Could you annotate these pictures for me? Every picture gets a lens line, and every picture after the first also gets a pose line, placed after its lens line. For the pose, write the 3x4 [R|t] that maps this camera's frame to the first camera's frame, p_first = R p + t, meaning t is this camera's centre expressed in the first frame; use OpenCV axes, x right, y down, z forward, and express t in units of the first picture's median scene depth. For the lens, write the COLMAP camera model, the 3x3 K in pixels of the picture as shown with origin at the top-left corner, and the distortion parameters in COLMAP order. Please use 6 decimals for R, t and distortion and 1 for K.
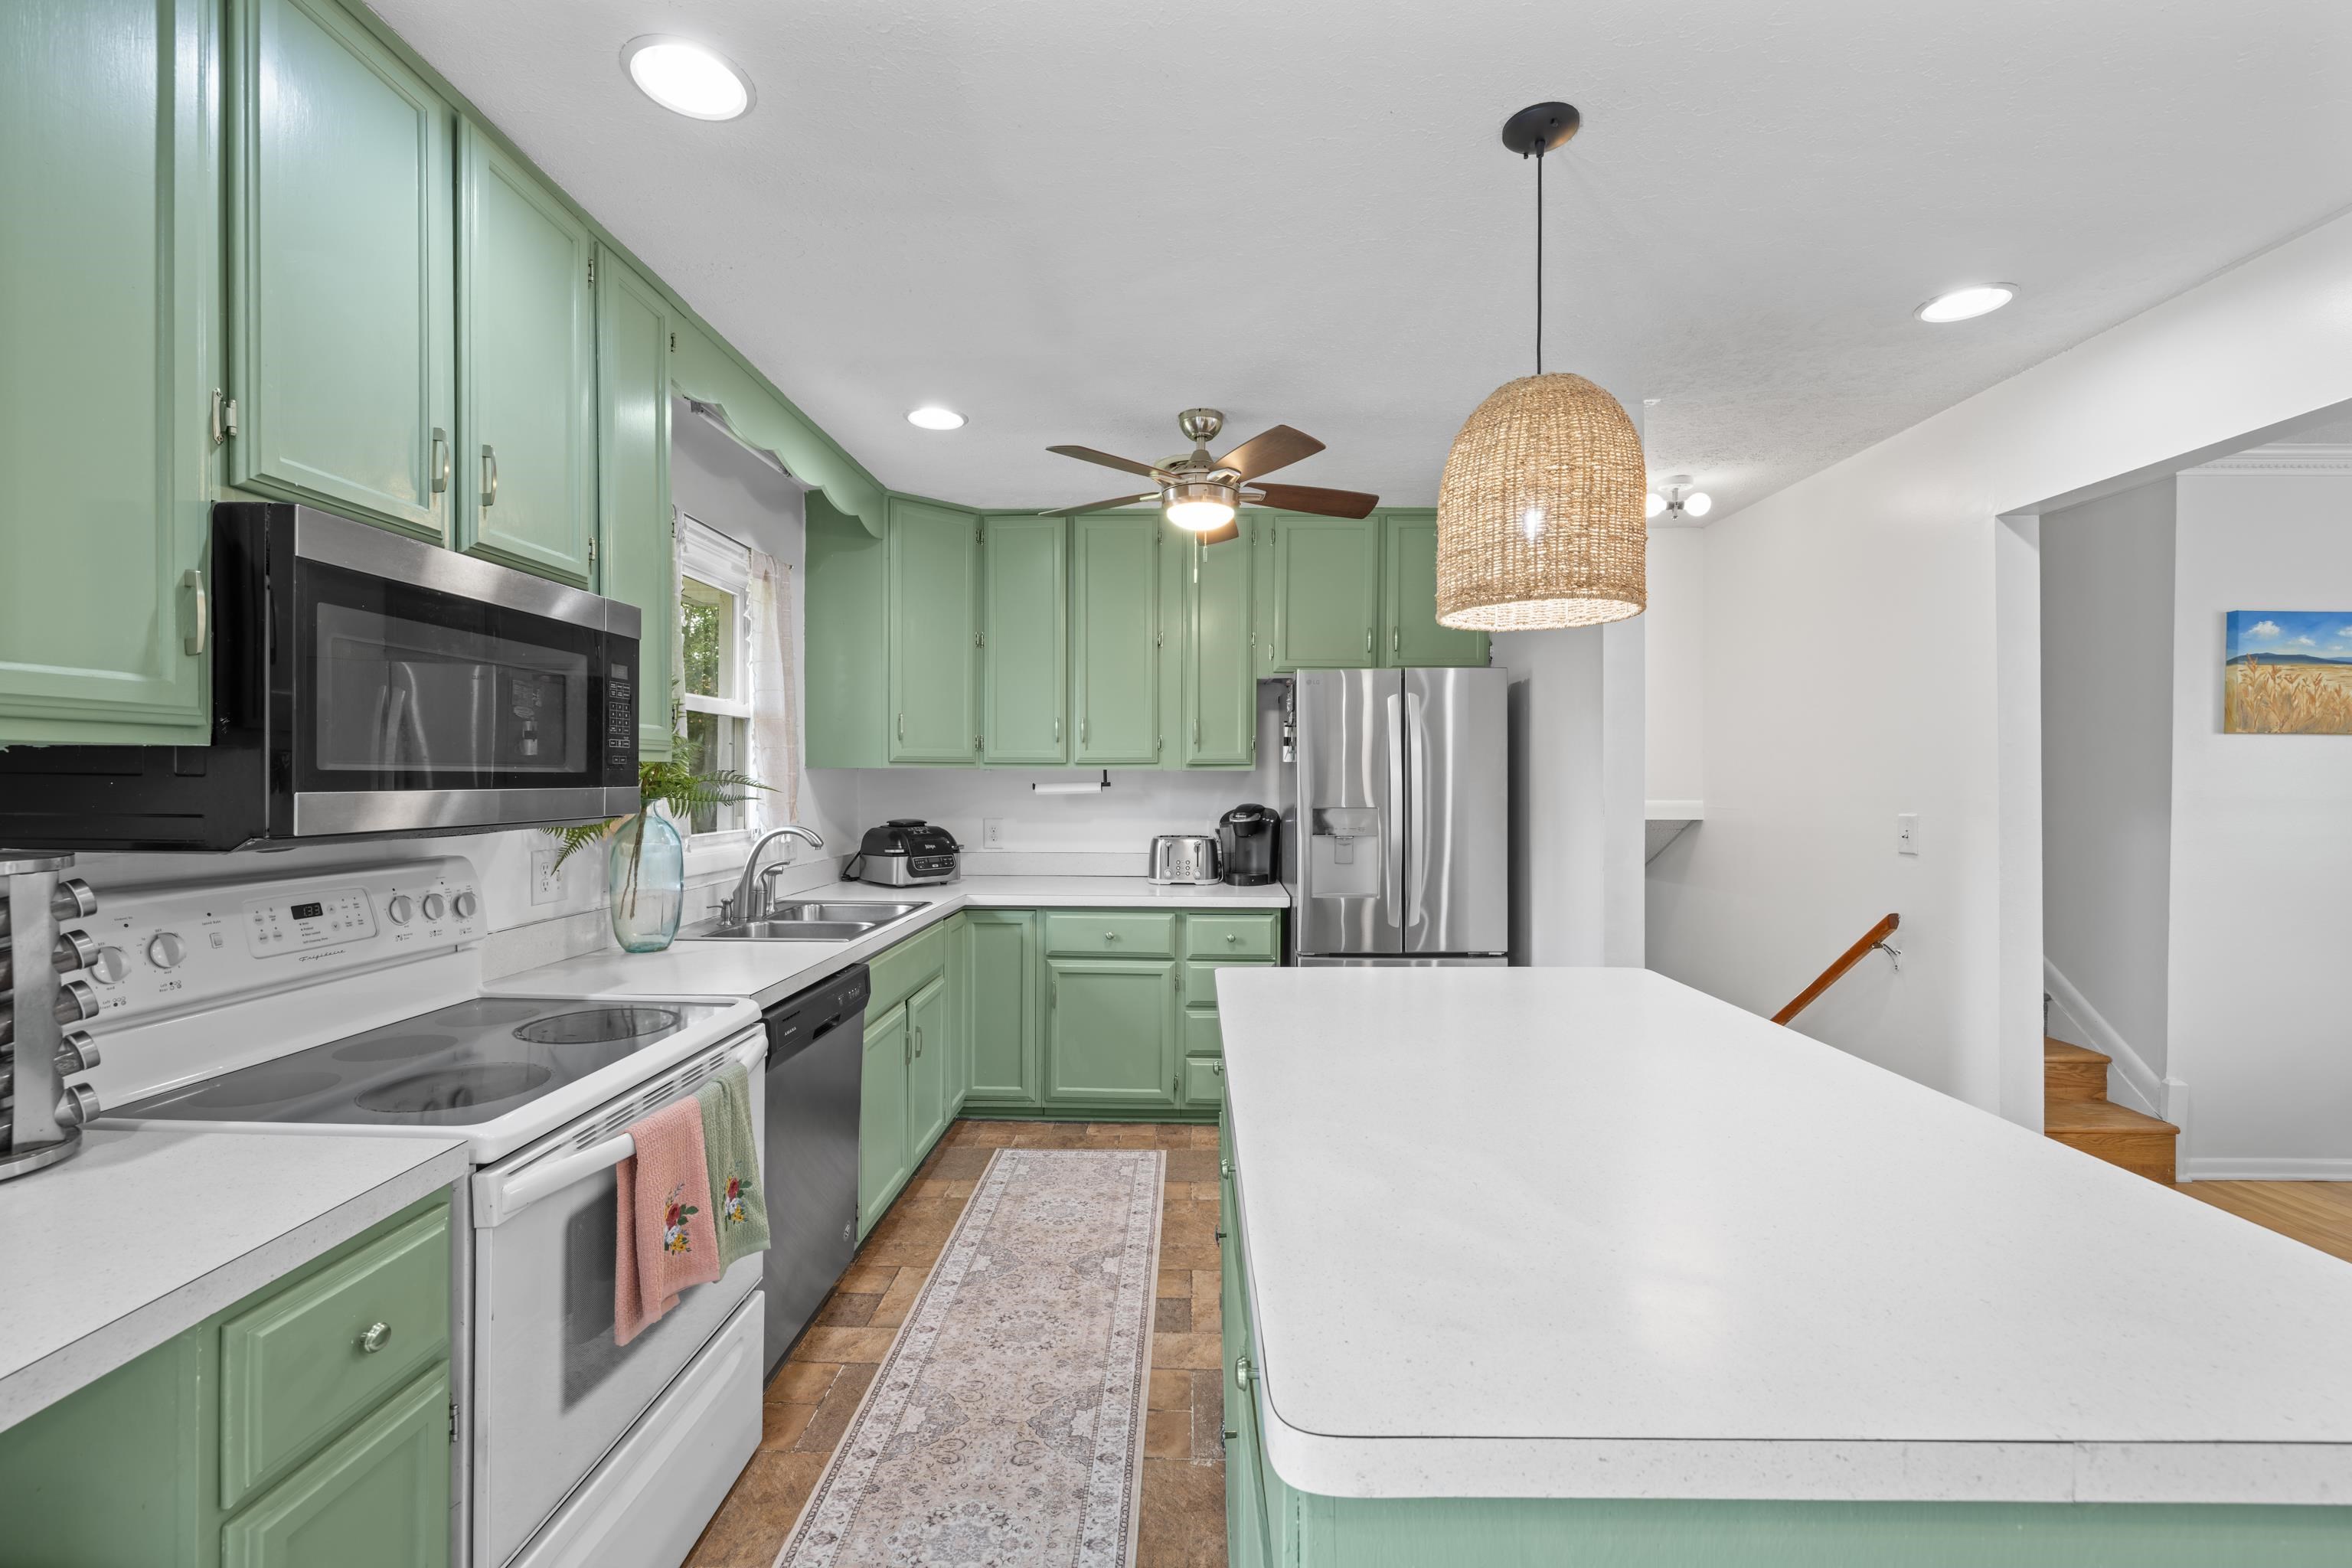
lens RADIAL K [[988.0, 0, 1181.3], [0, 988.0, 788.2], [0, 0, 1]] dist [-0.000617, 0.000657]
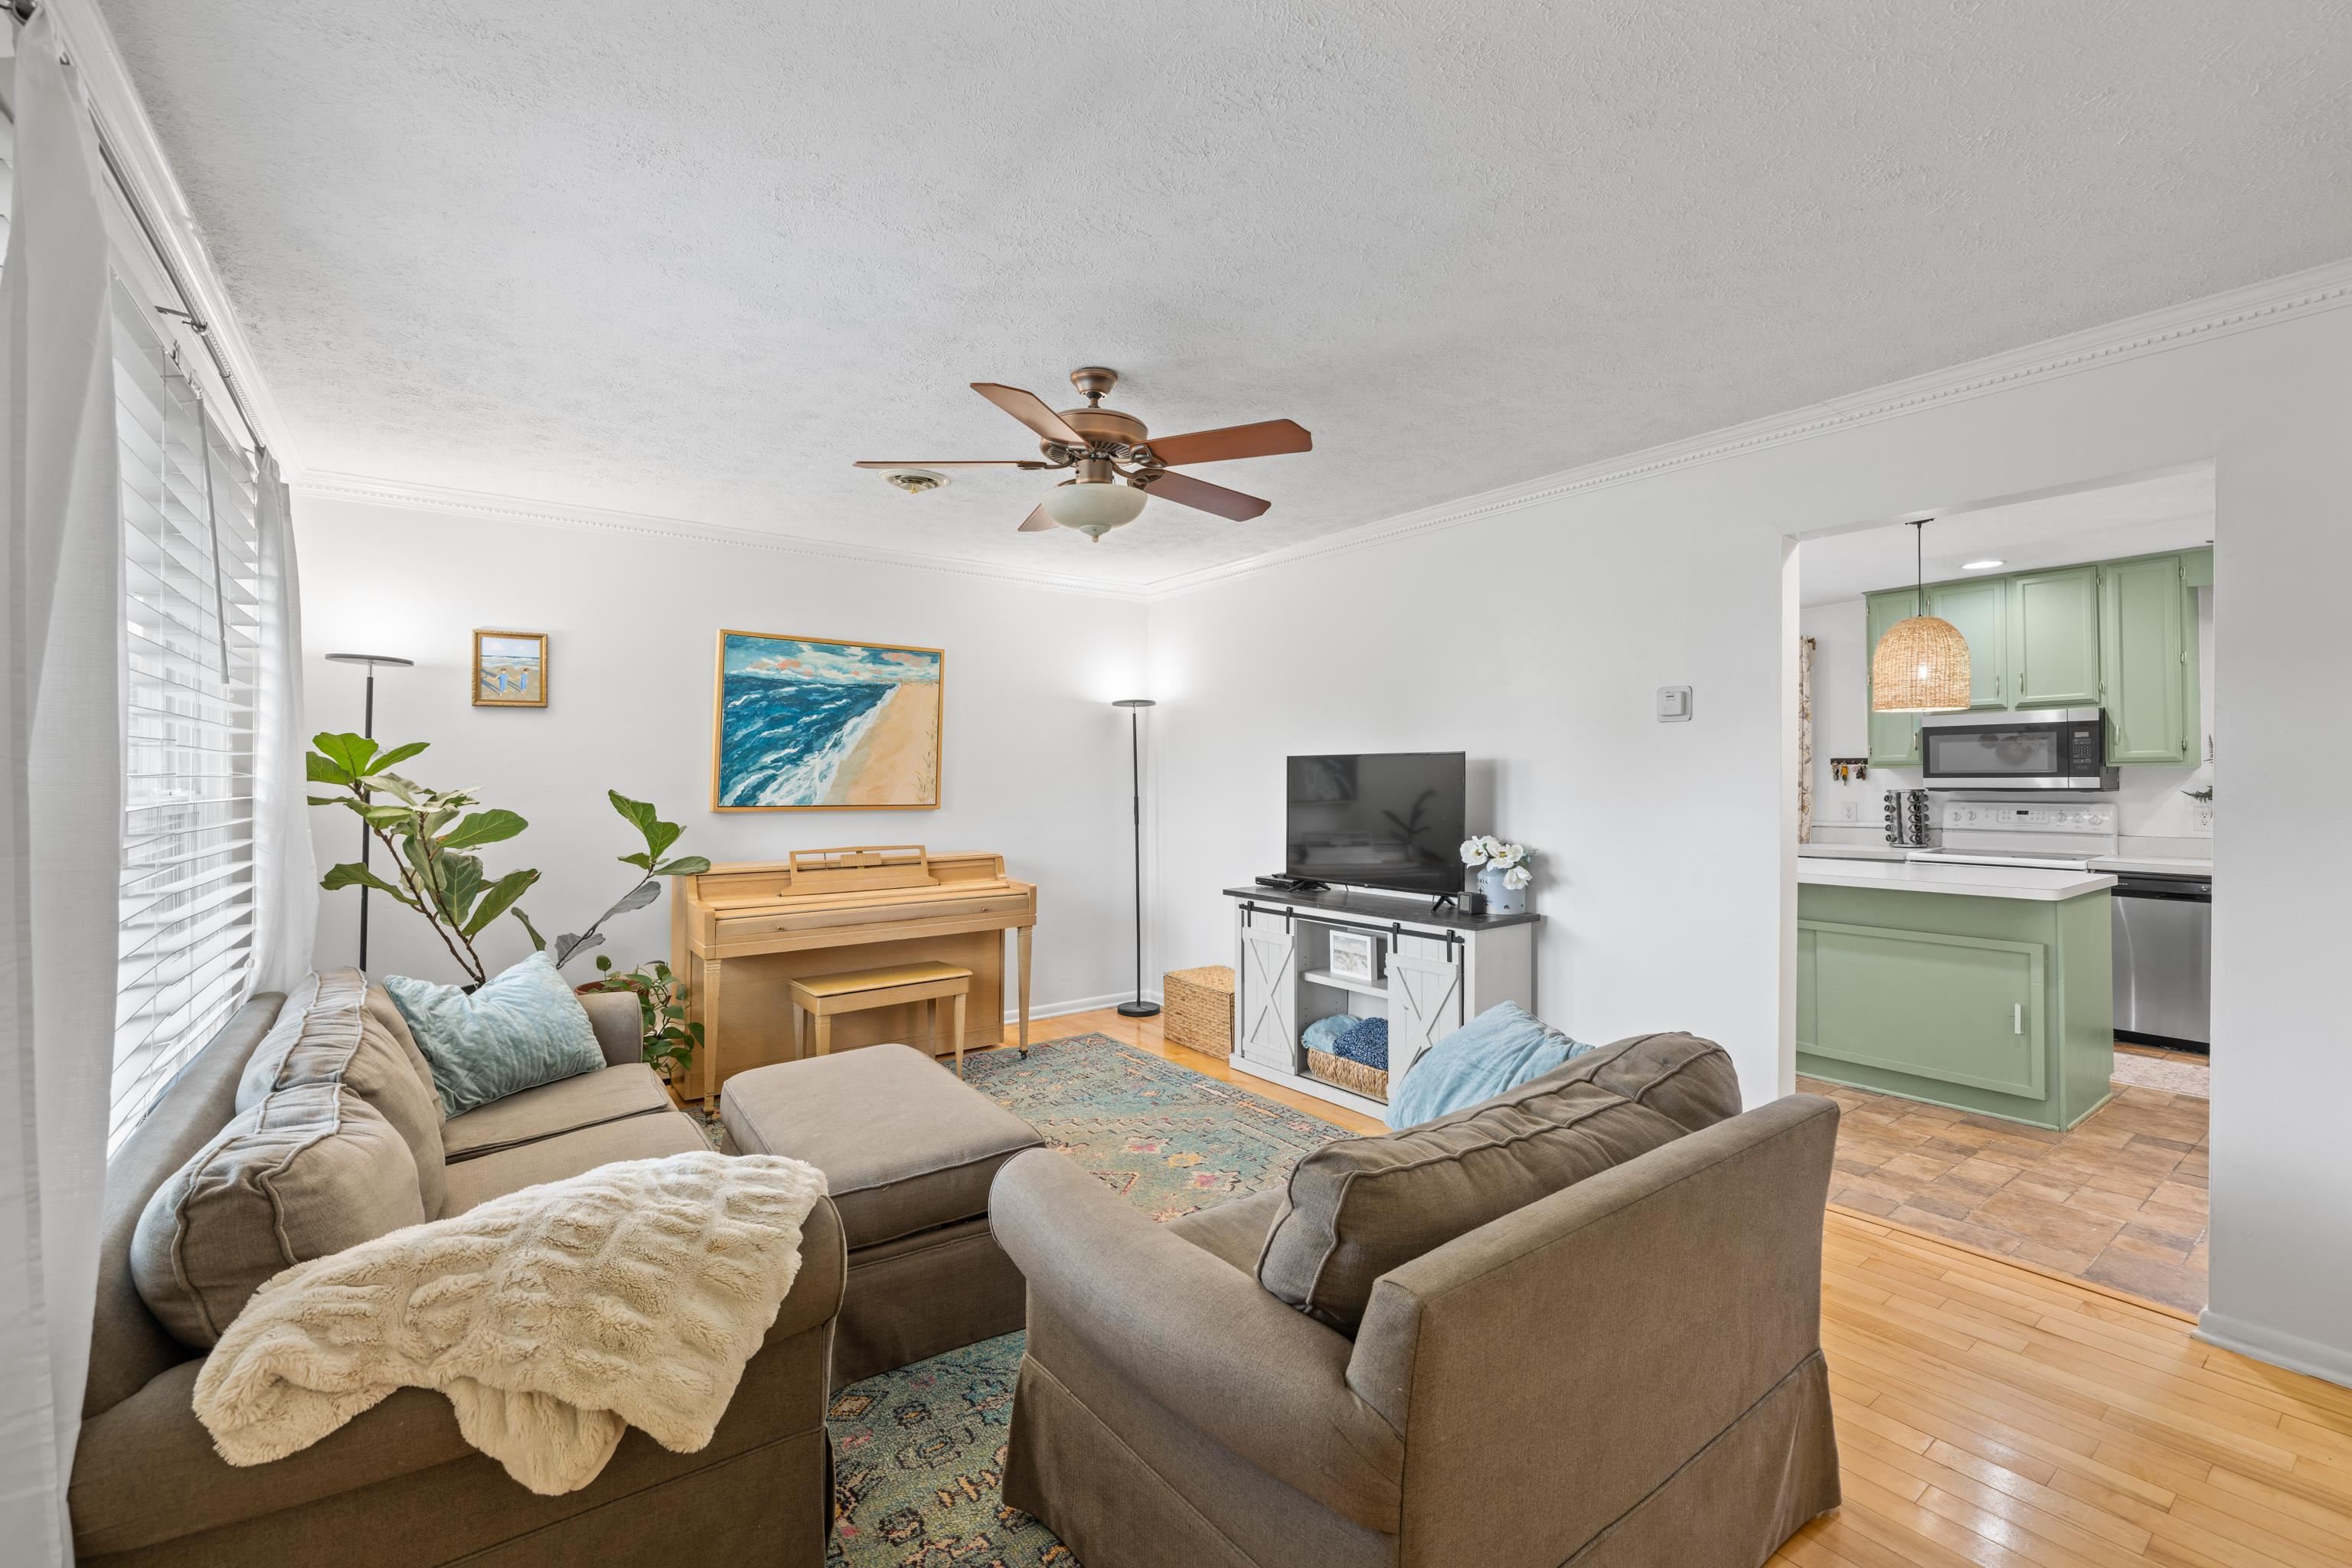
lens RADIAL K [[988.0, 0, 1179.1], [0, 988.0, 772.7], [0, 0, 1]] dist [-0.000617, 0.000657]
pose [[-0.796009, -0.002138, -0.605281, 1.742668], [-0.002356, 0.999997, -0.000433, -0.003674], [0.605280, 0.001082, -0.796012, 0.954775]]
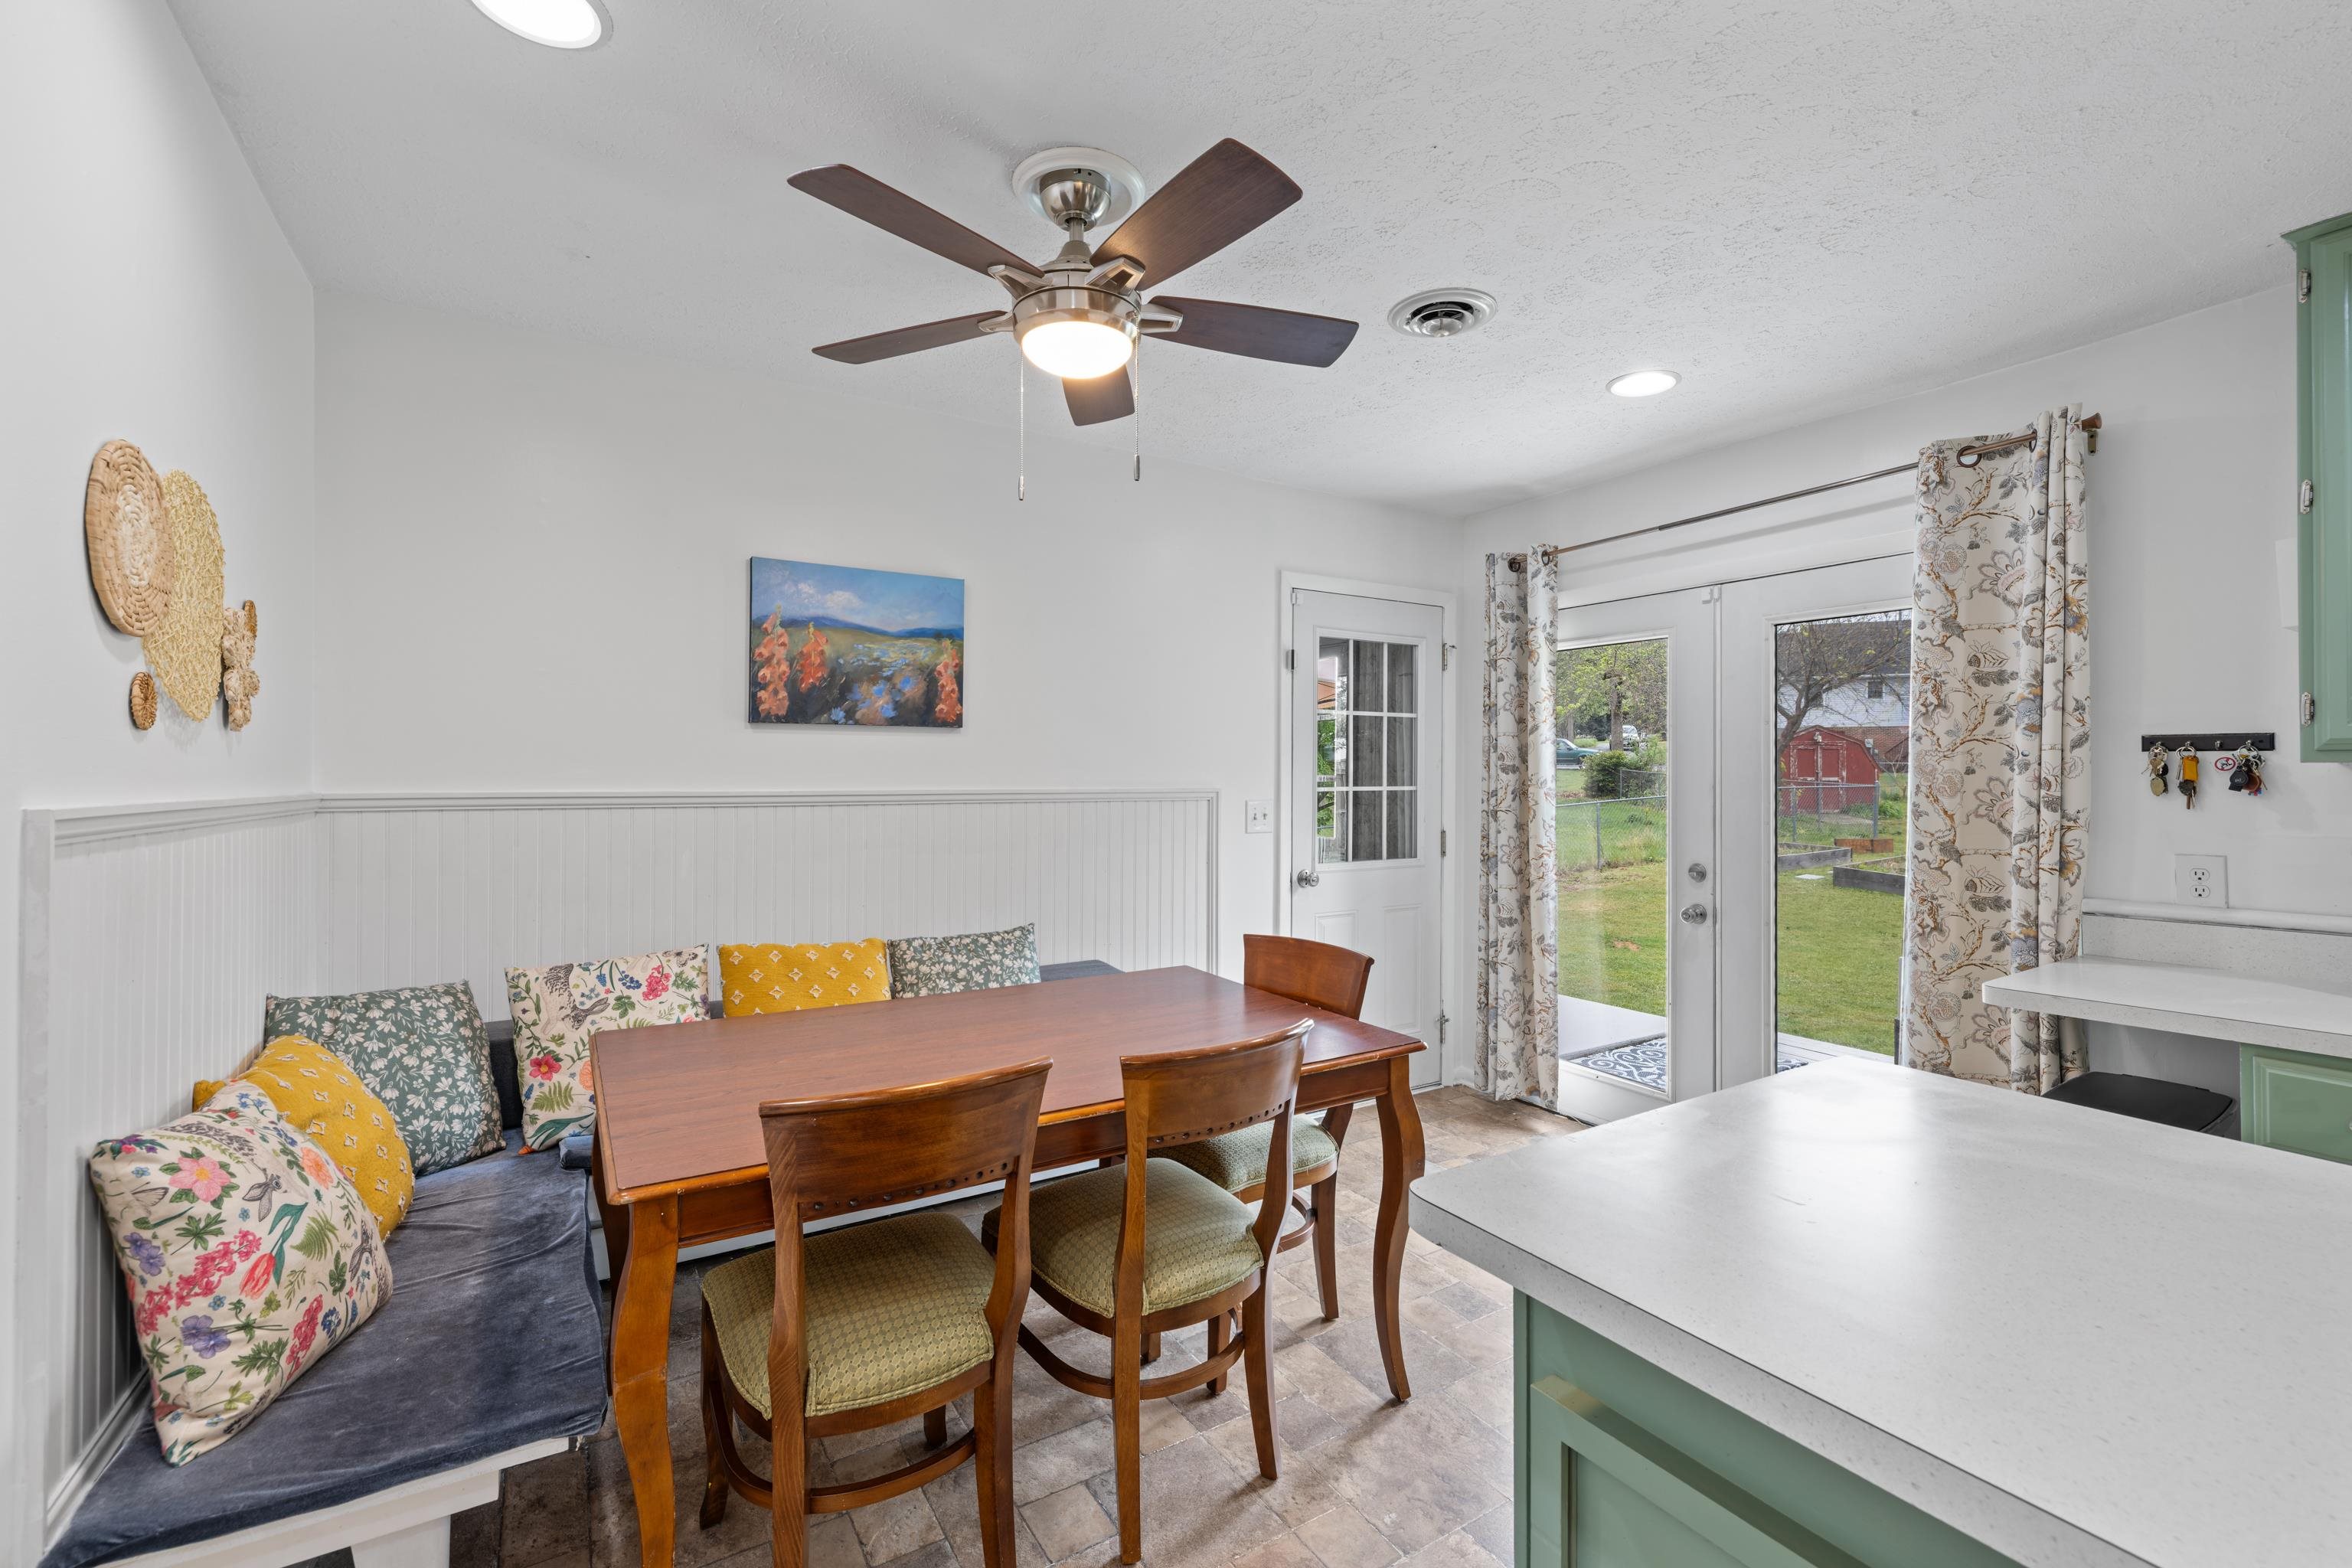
lens RADIAL K [[988.0, 0, 1177.4], [0, 988.0, 771.1], [0, 0, 1]] dist [-0.000617, 0.000657]
pose [[-0.844315, -0.005928, -0.535814, 0.537869], [-0.008428, 0.999962, 0.002218, -0.004773], [0.535780, 0.006388, -0.844333, 0.417739]]
